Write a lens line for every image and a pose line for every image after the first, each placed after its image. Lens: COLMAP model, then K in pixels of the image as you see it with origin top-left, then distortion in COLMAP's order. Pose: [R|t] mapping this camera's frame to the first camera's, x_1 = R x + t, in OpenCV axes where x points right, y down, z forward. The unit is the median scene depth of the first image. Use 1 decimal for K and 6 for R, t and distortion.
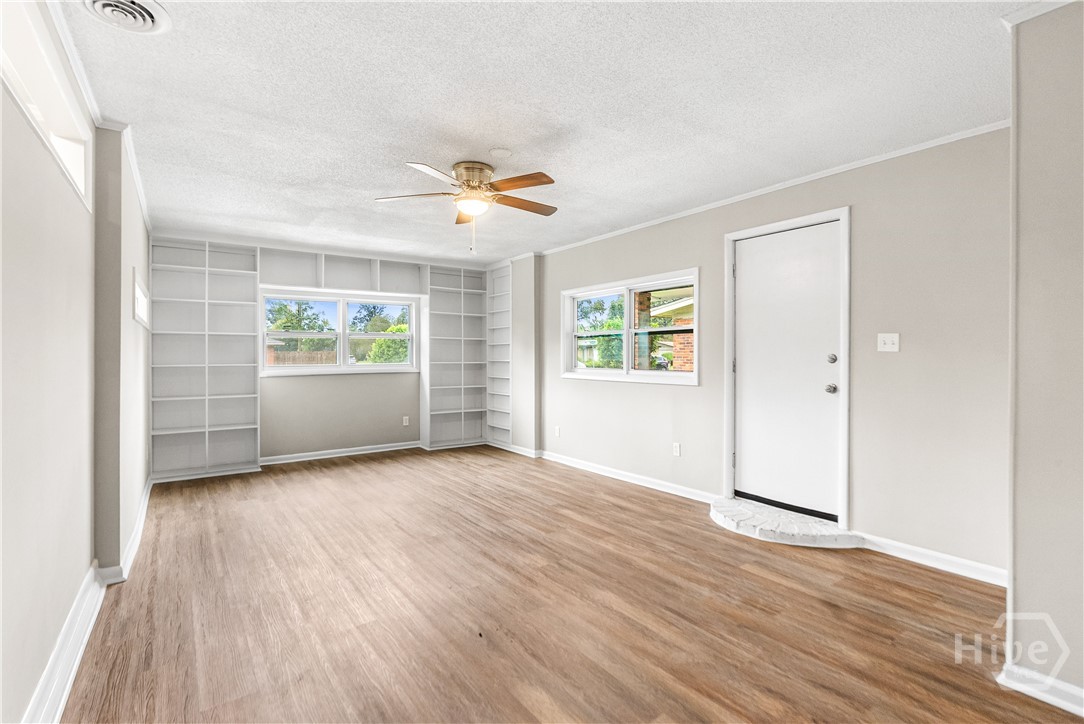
lens RADIAL K [[505.9, 0, 548.1], [0, 505.9, 357.0], [0, 0, 1]] dist [-0.000839, 0.000360]
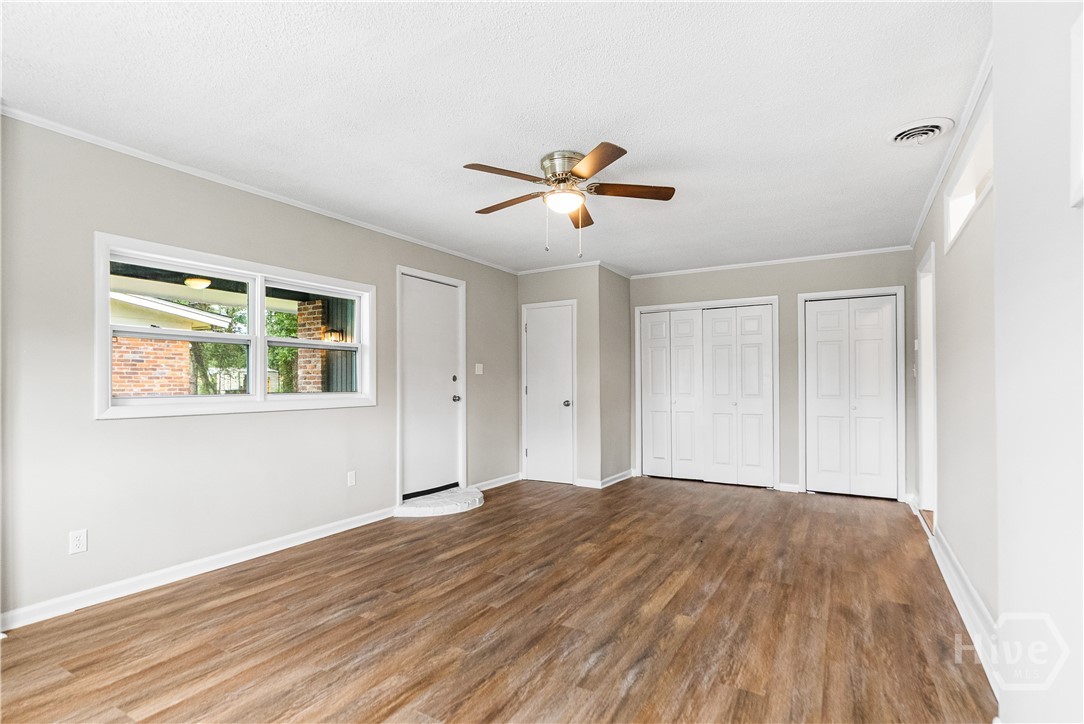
lens RADIAL K [[515.1, 0, 541.3], [0, 515.1, 376.5], [0, 0, 1]] dist [-0.000205, 0.000460]
pose [[-0.369271, 0.009125, 0.929277, -0.955176], [0.008353, 0.999944, -0.006500, 0.009560], [-0.929284, 0.005362, -0.369326, 1.330009]]
